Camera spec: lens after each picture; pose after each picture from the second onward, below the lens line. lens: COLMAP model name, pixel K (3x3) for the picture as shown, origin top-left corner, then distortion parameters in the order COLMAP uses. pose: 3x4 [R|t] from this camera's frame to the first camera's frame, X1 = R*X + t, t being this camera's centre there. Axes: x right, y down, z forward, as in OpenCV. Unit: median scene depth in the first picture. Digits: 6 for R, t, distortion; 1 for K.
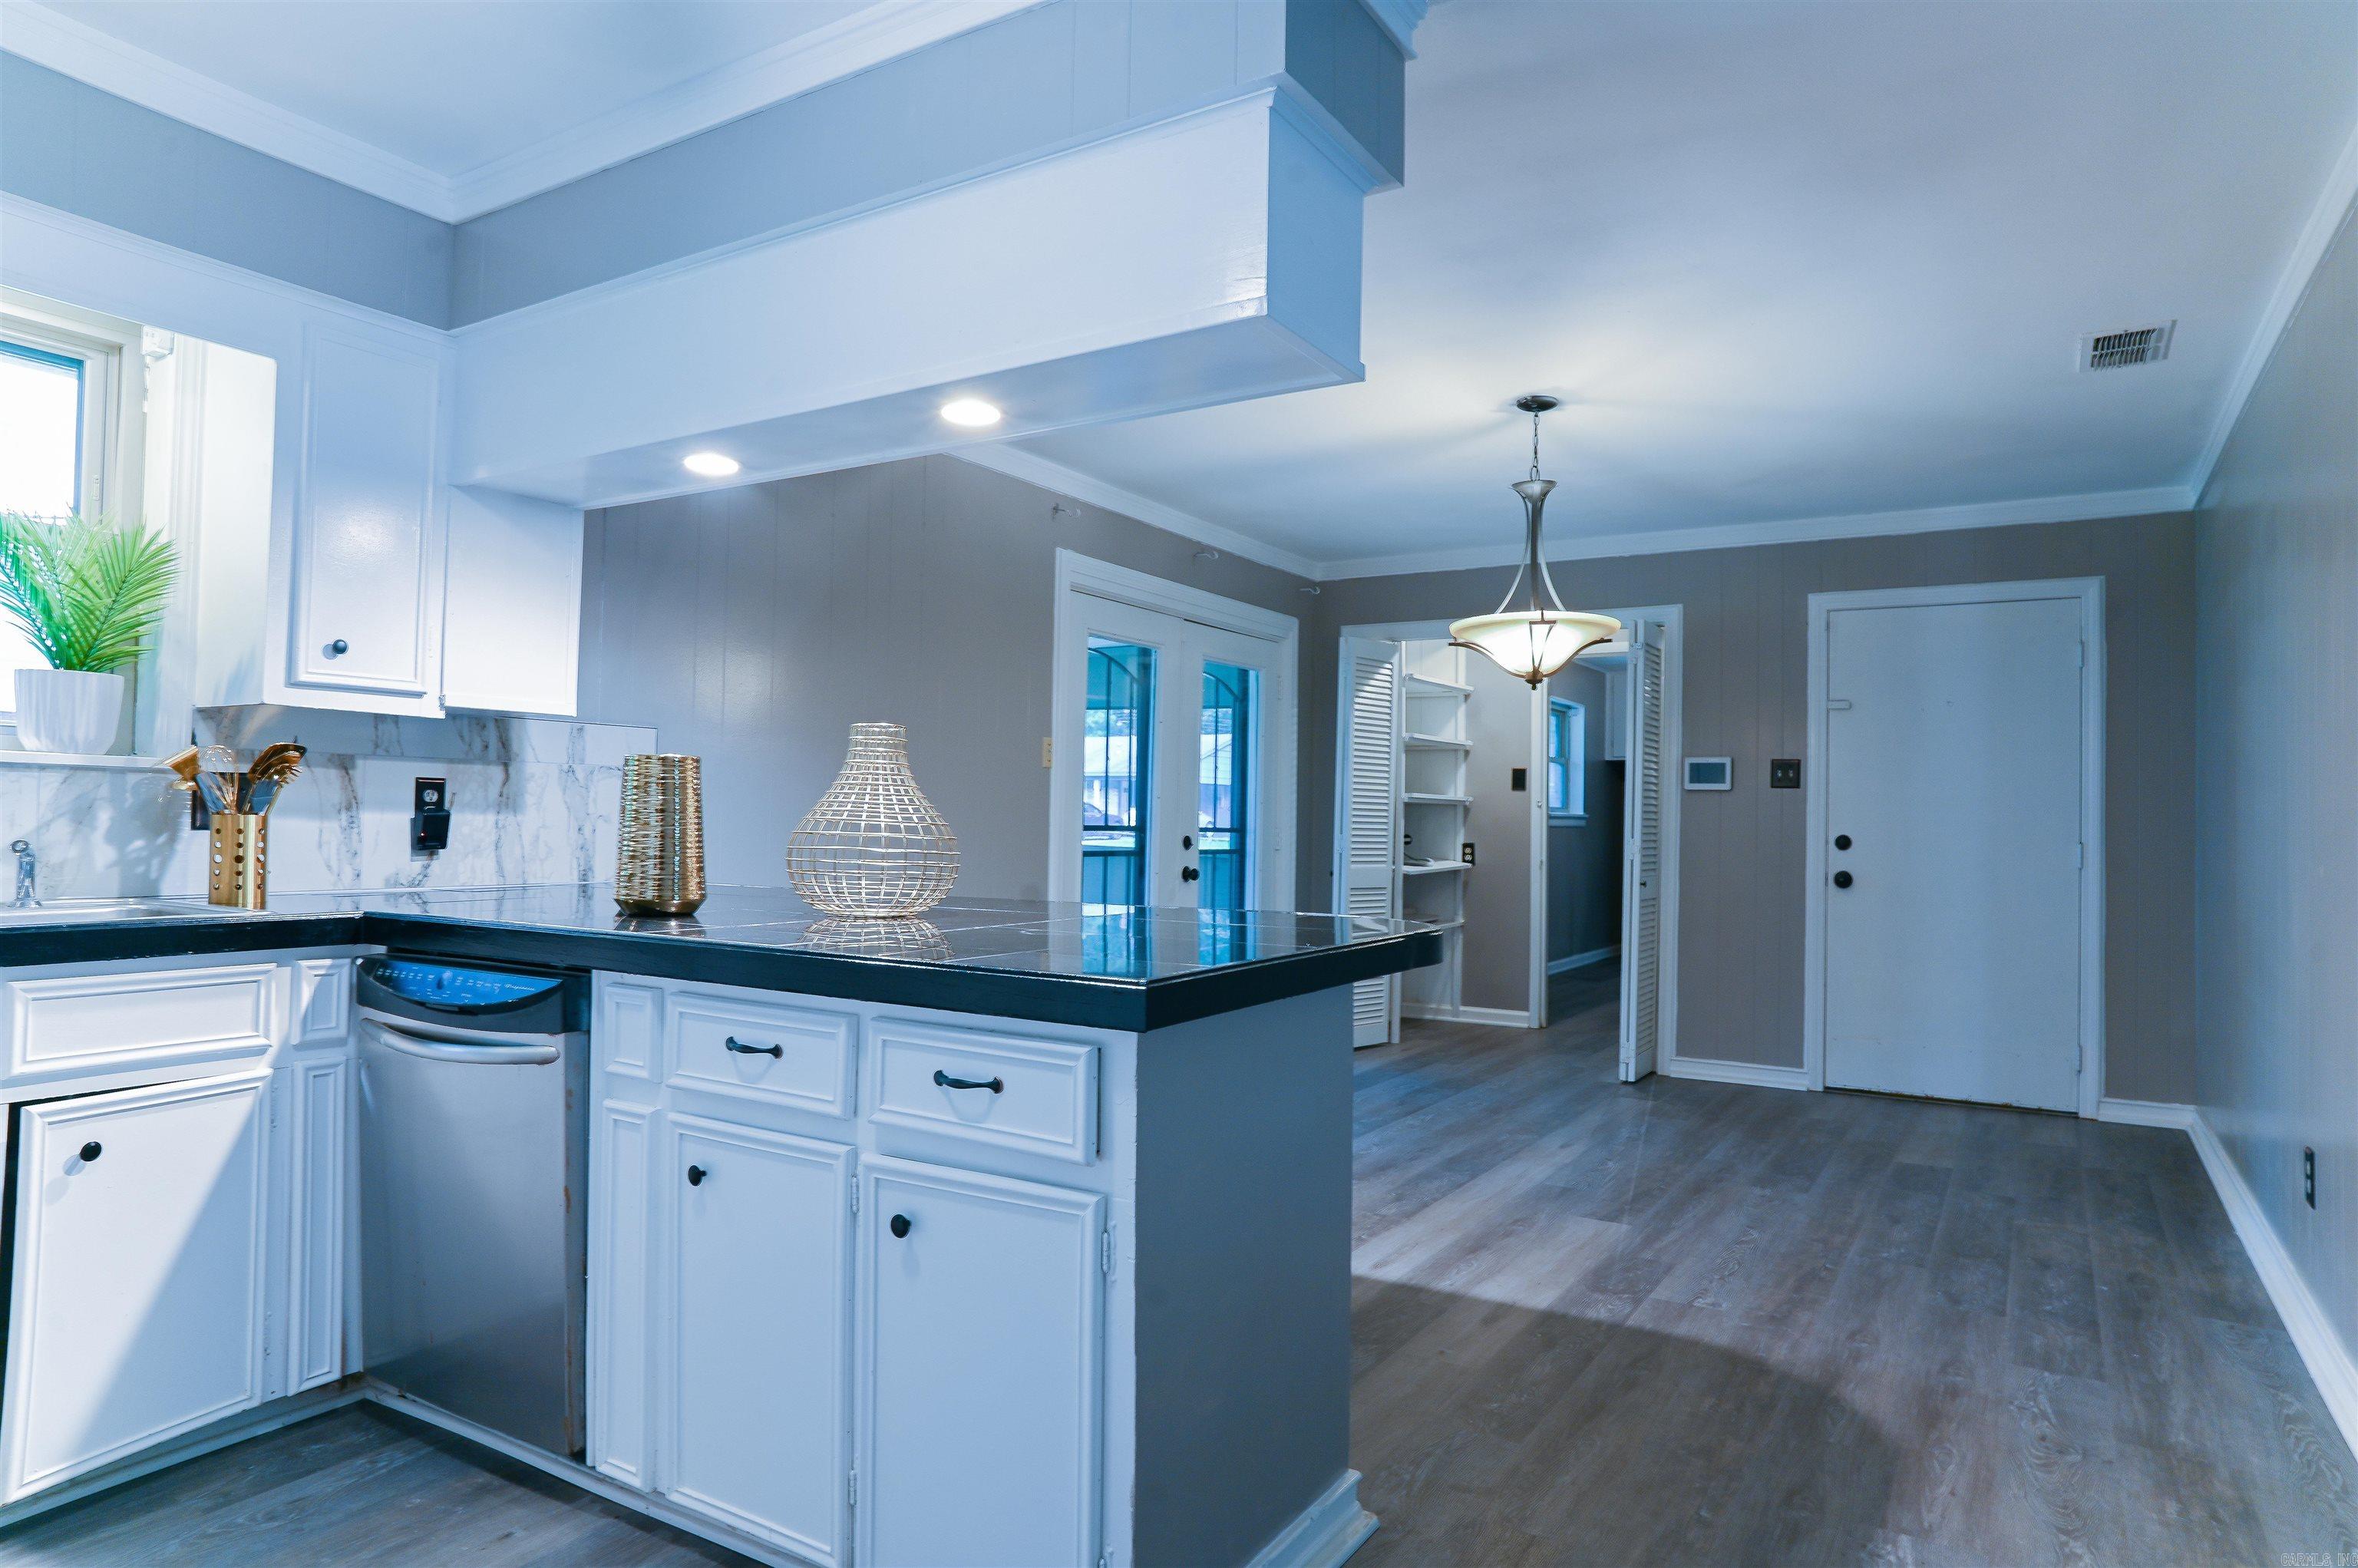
lens RADIAL K [[1410.9, 0, 1179.0], [0, 1410.9, 784.0], [0, 0, 1]] dist [-0.065685, 0.054177]
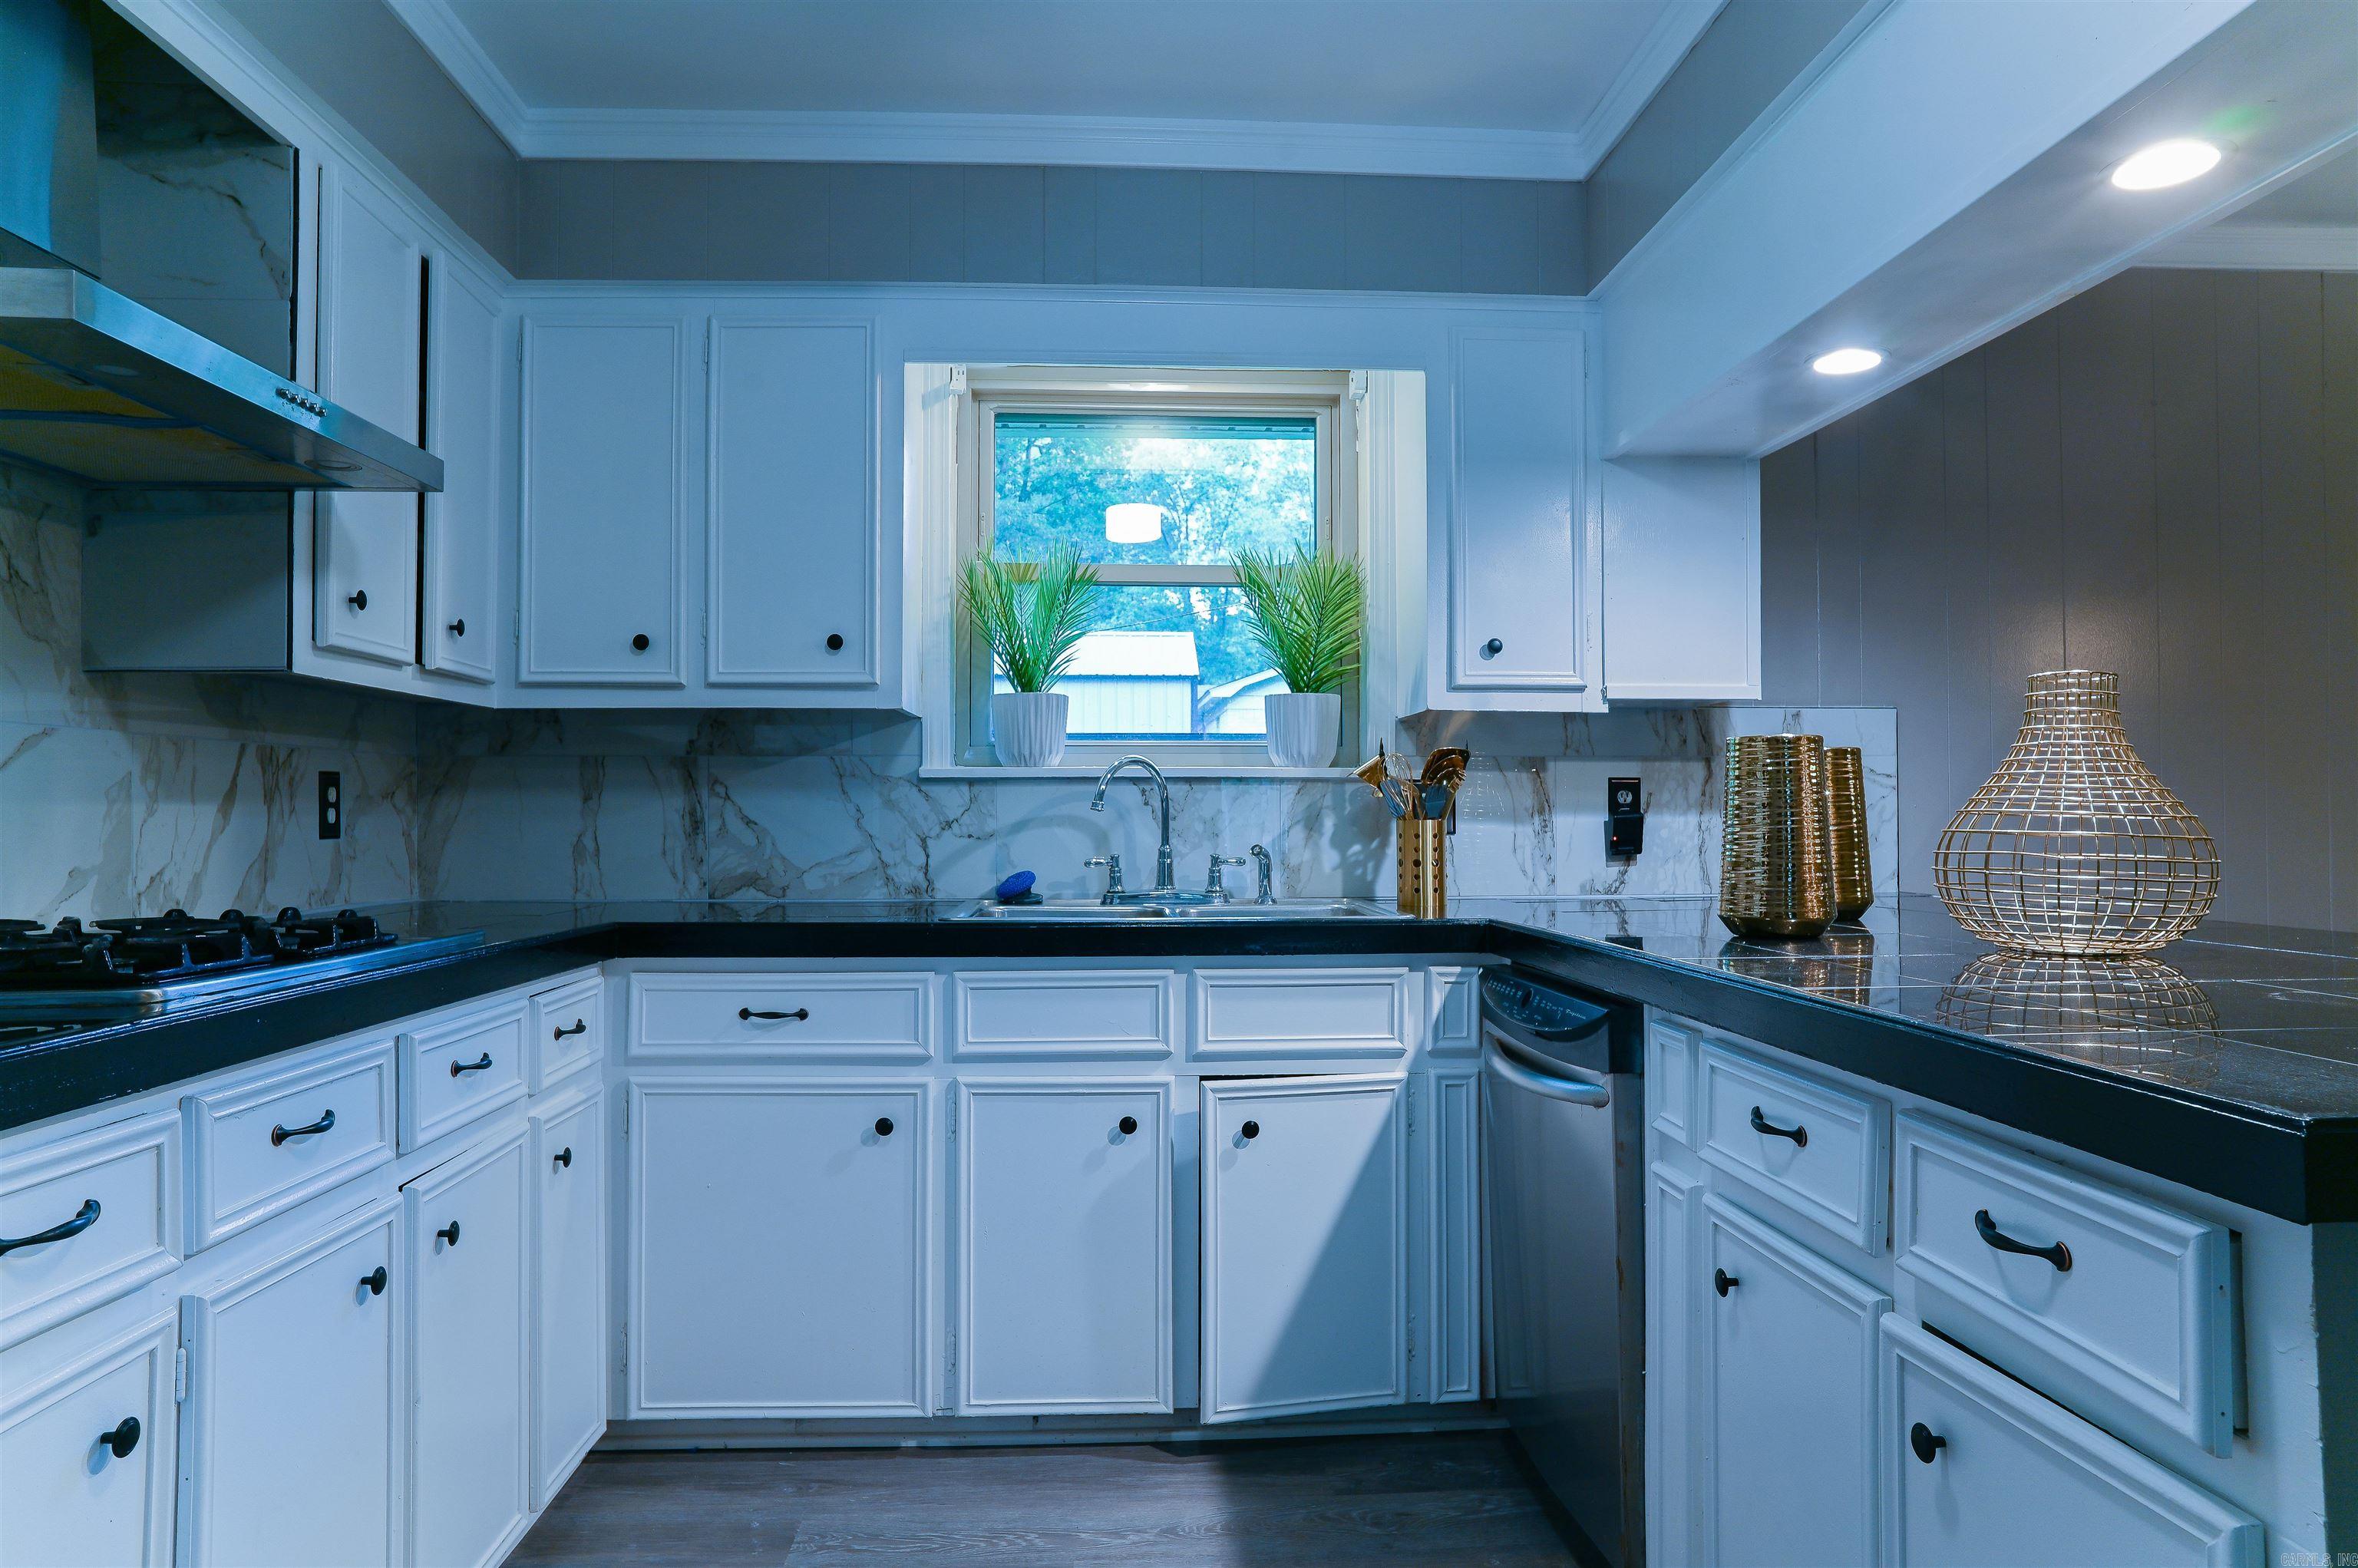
lens RADIAL K [[1455.5, 0, 1179.0], [0, 1455.5, 784.0], [0, 0, 1]] dist [-0.066494, 0.046784]
pose [[0.580397, -0.034746, -0.813592, 0.094422], [0.032431, 0.999283, -0.019541, 0.010883], [0.813688, -0.015044, 0.581108, 0.229579]]
